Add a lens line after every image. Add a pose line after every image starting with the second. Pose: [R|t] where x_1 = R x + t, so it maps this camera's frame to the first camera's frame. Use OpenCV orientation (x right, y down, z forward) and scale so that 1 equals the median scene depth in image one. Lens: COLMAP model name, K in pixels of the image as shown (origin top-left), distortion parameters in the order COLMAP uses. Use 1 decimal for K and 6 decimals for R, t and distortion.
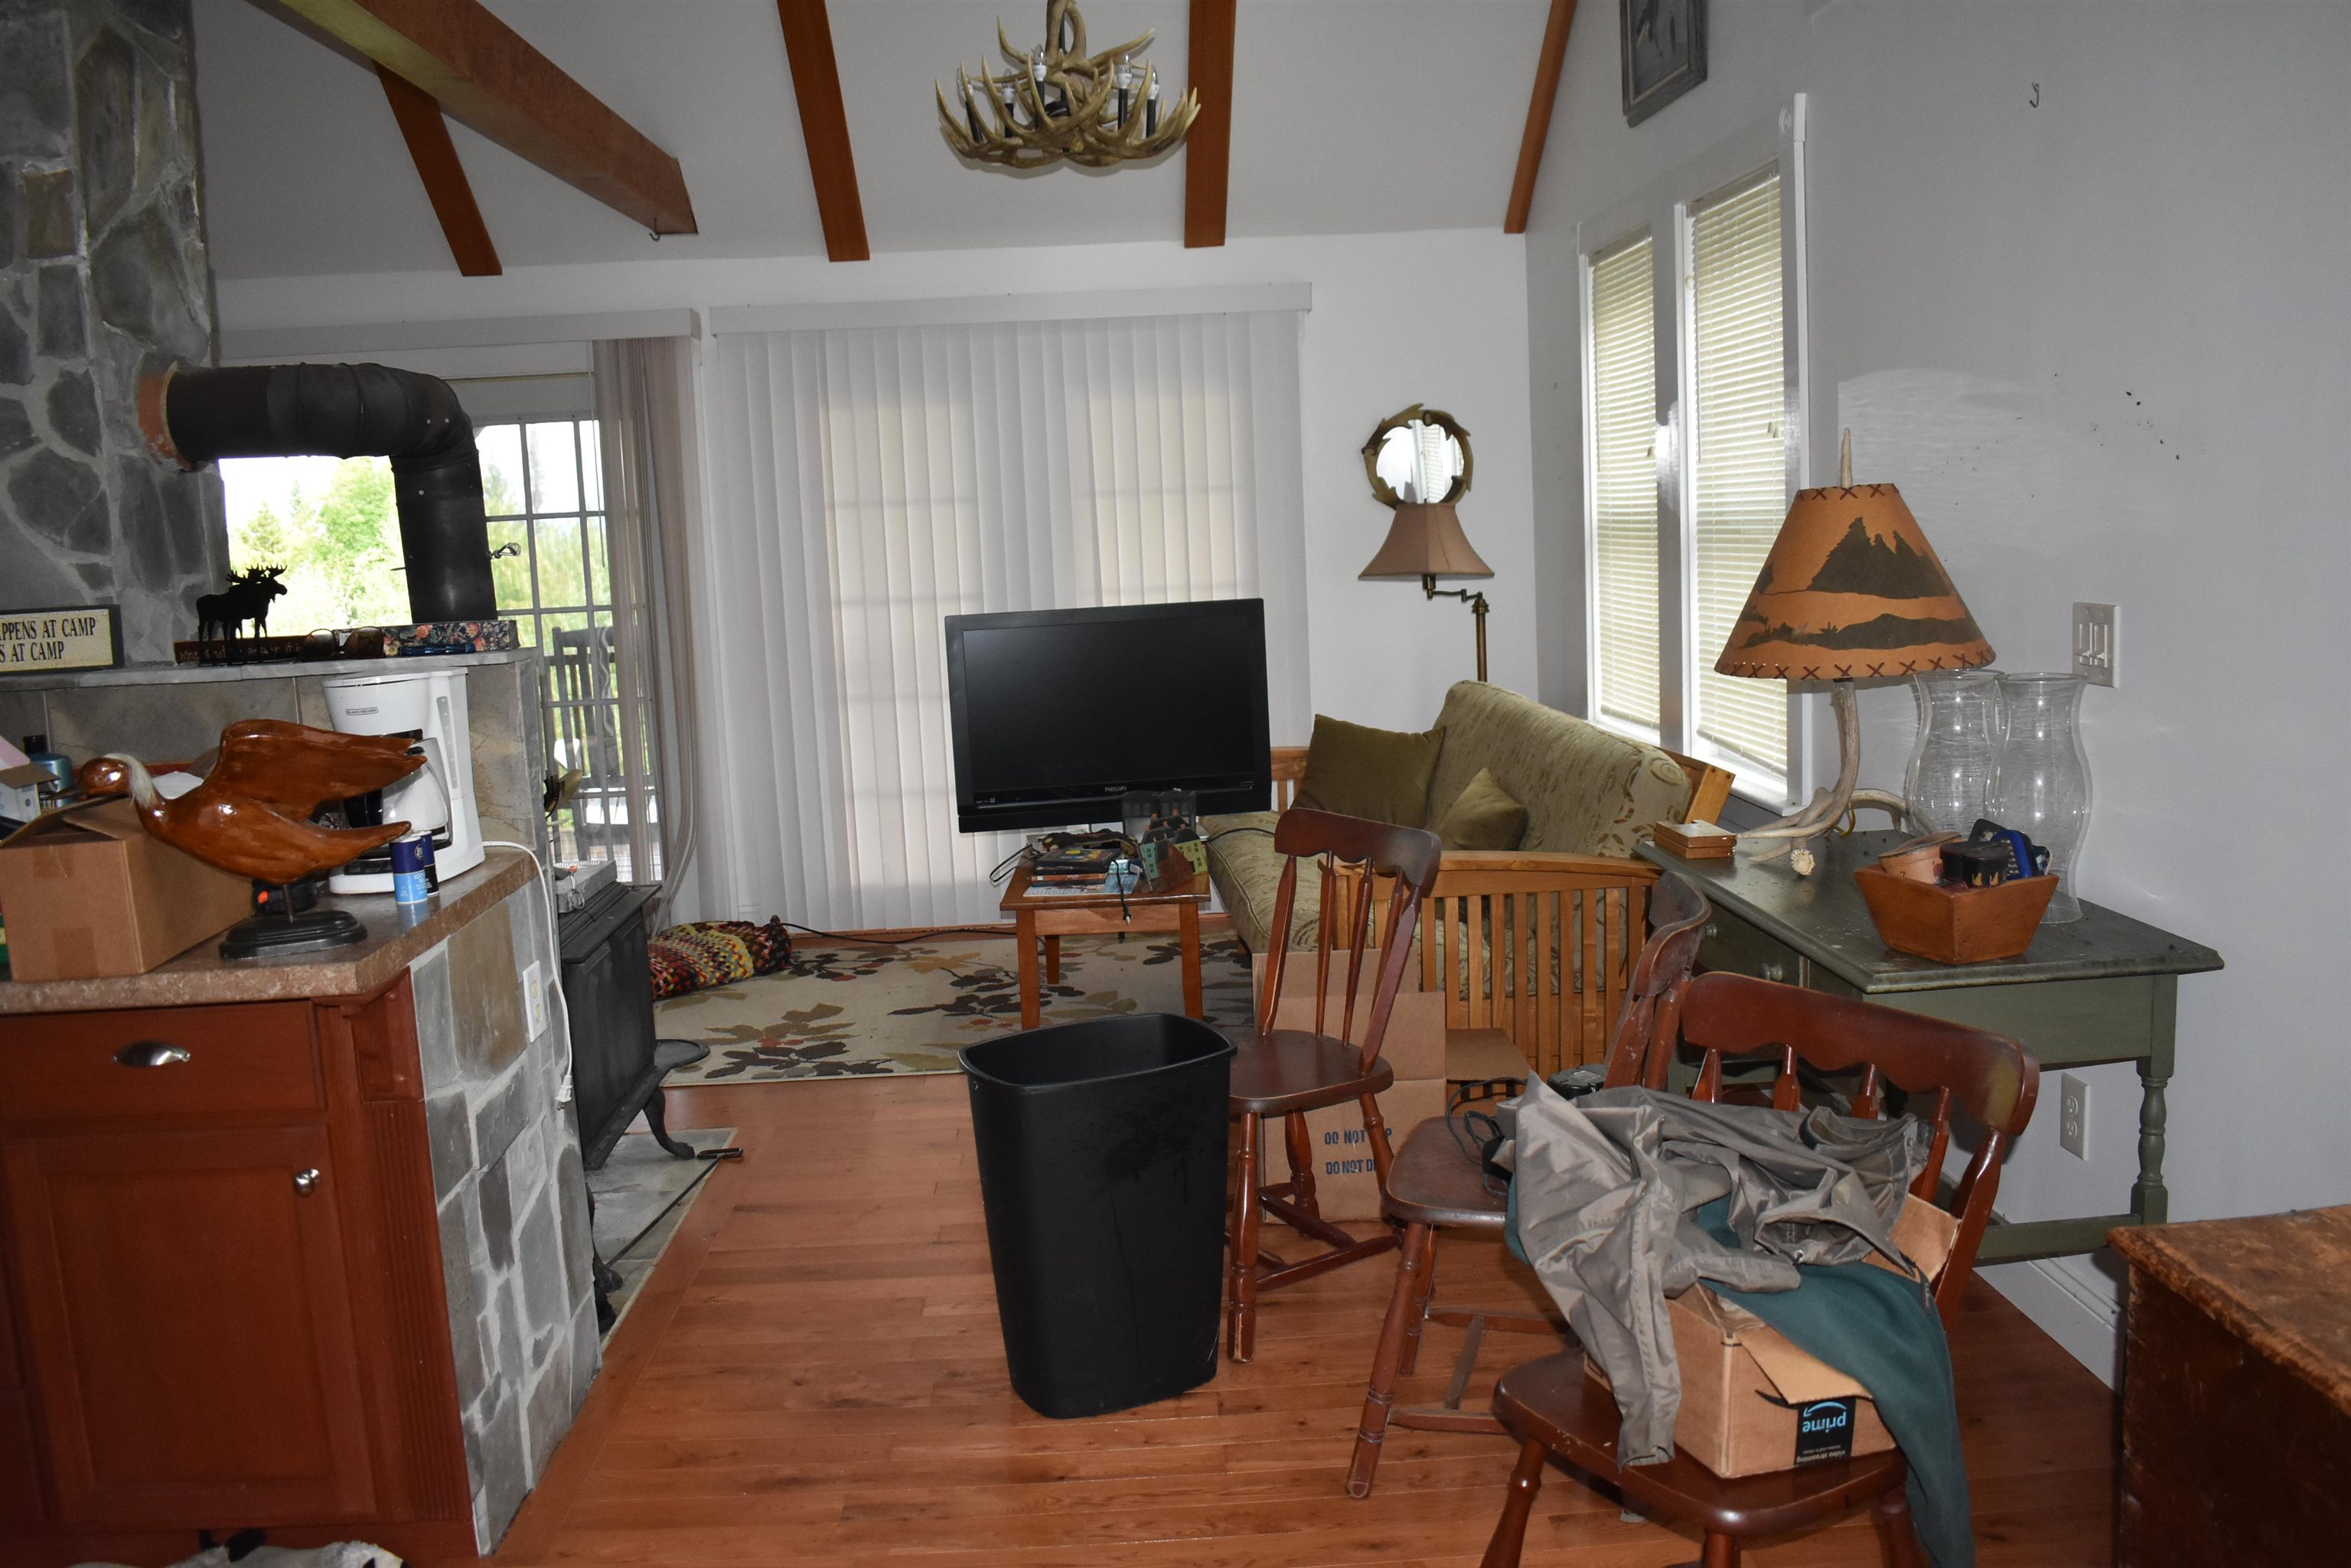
lens RADIAL K [[1882.1, 0, 1185.3], [0, 1882.1, 779.1], [0, 0, 1]] dist [-0.093472, 0.017497]
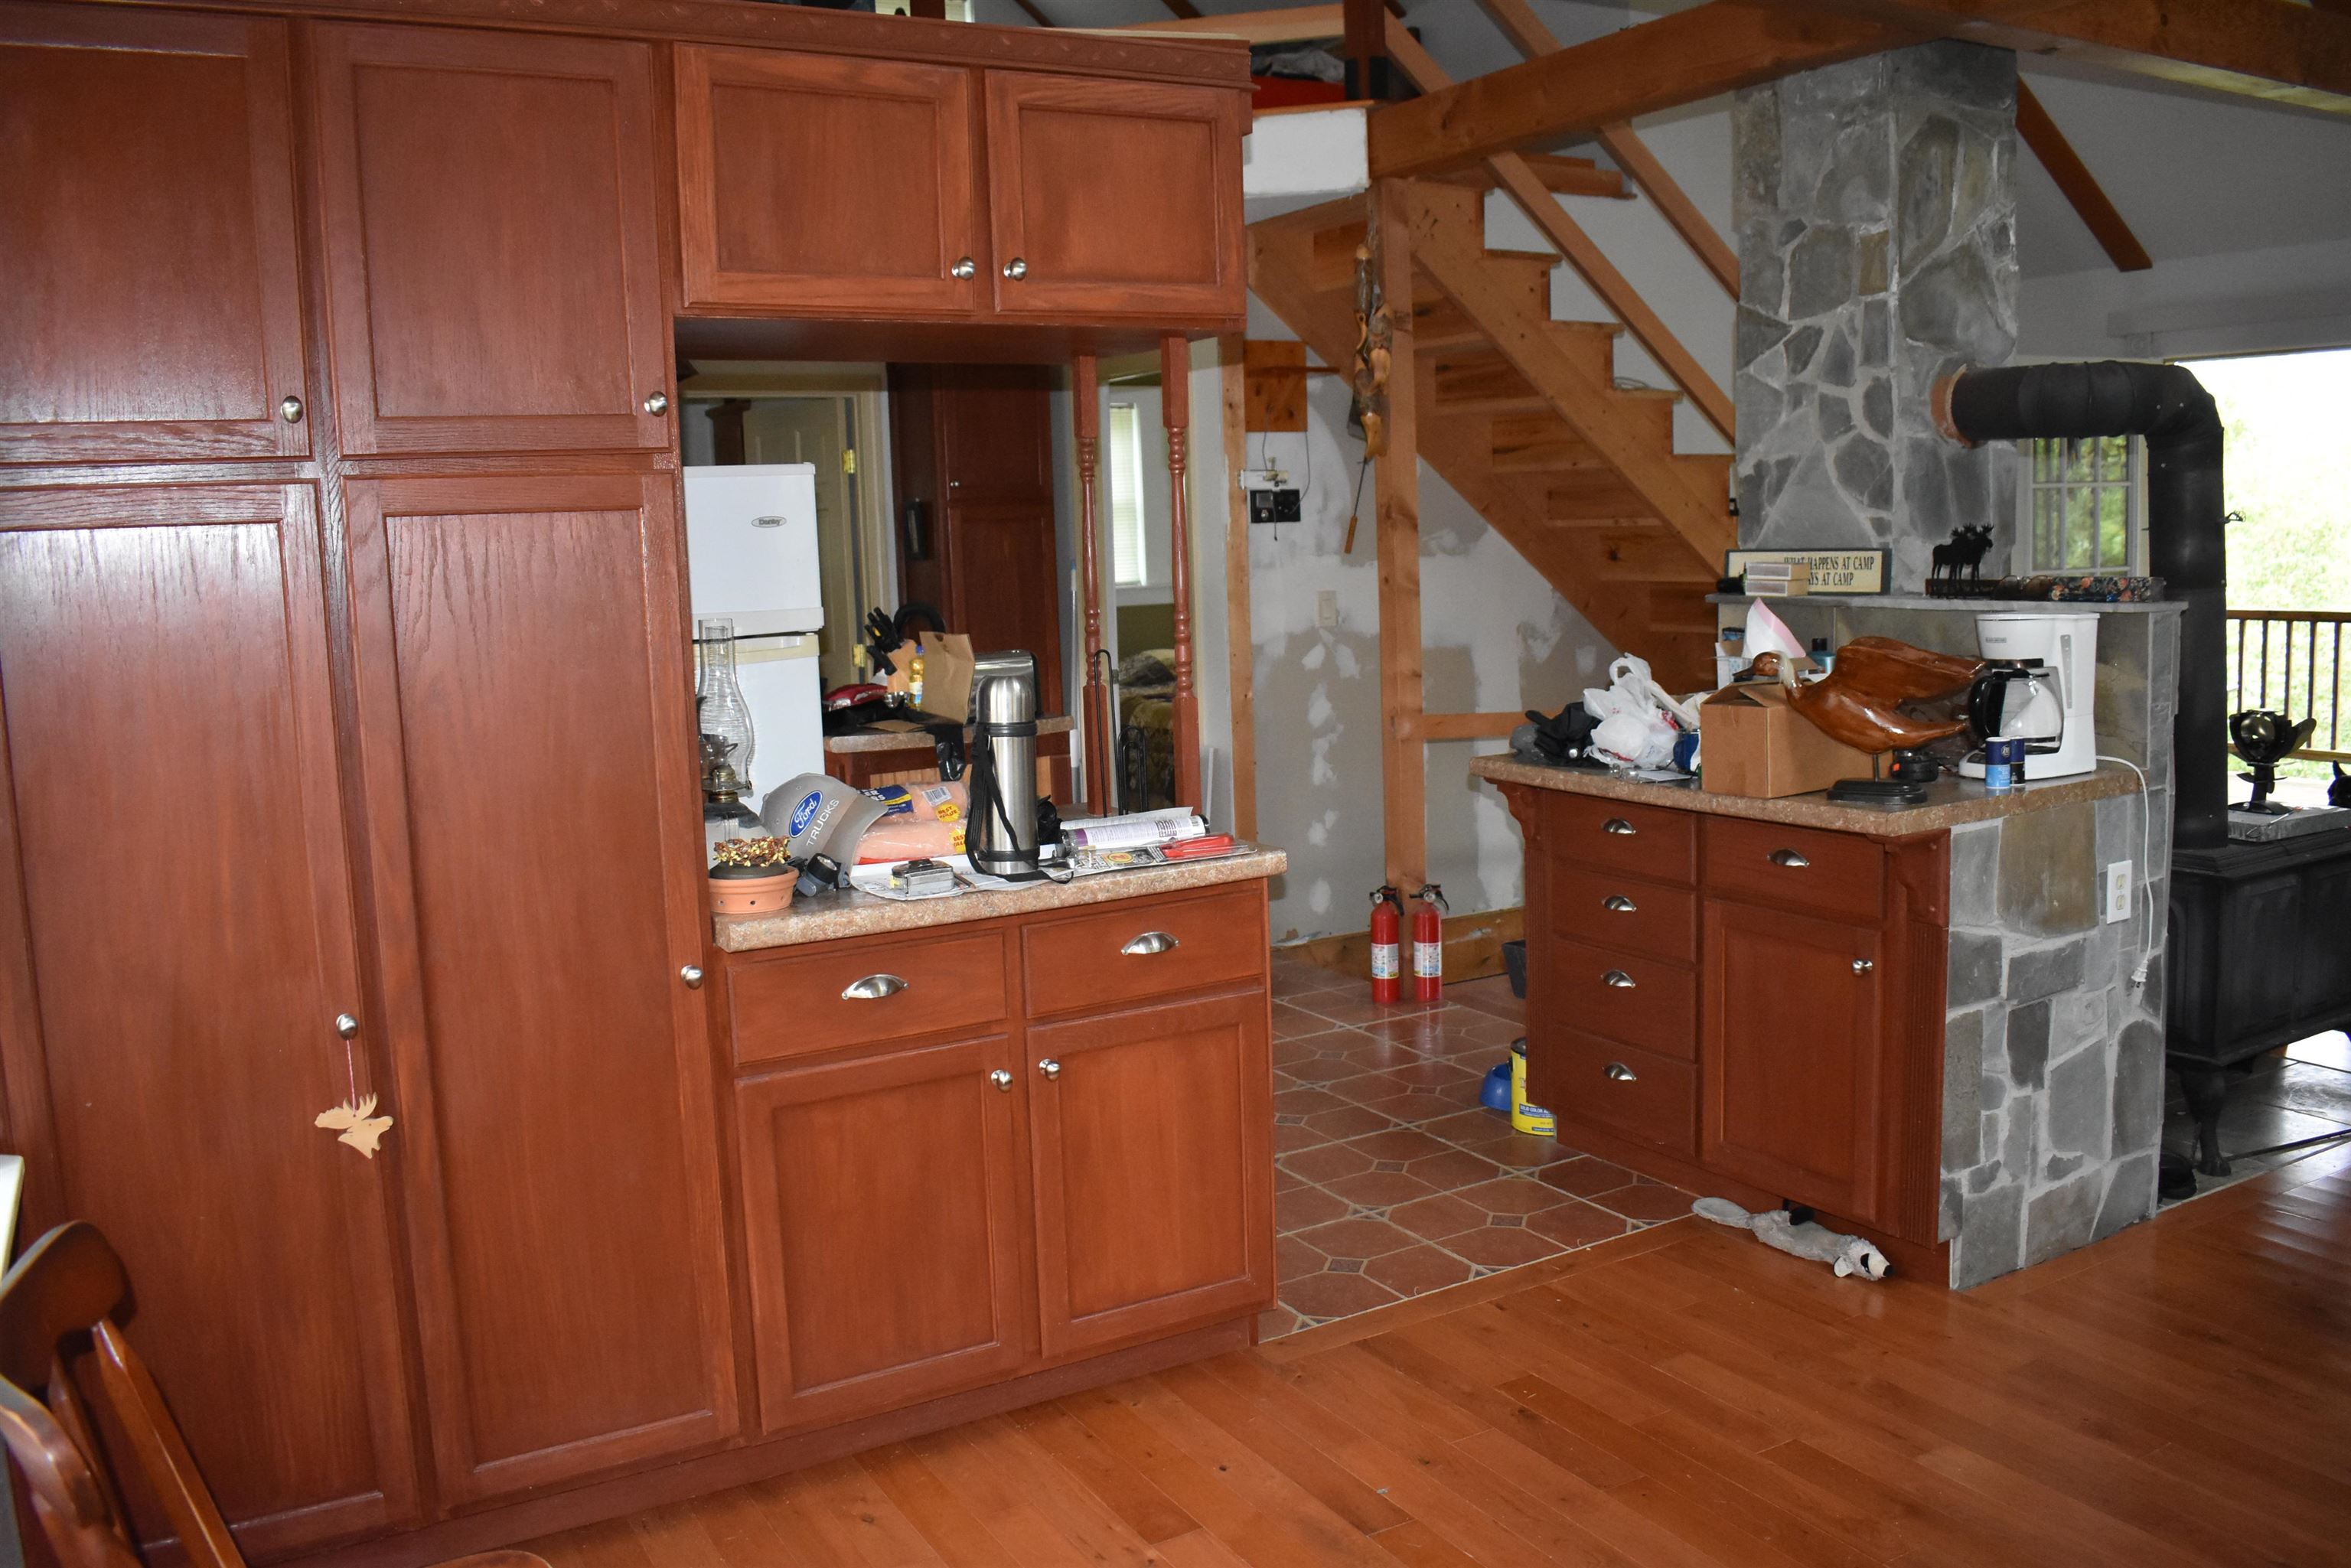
lens RADIAL K [[1882.1, 0, 1185.3], [0, 1882.1, 779.1], [0, 0, 1]] dist [-0.093472, 0.017497]
pose [[0.459134, 0.141190, -0.877075, 0.413787], [-0.107857, 0.988845, 0.102722, -0.010964], [0.881795, 0.047435, 0.469241, -0.105480]]
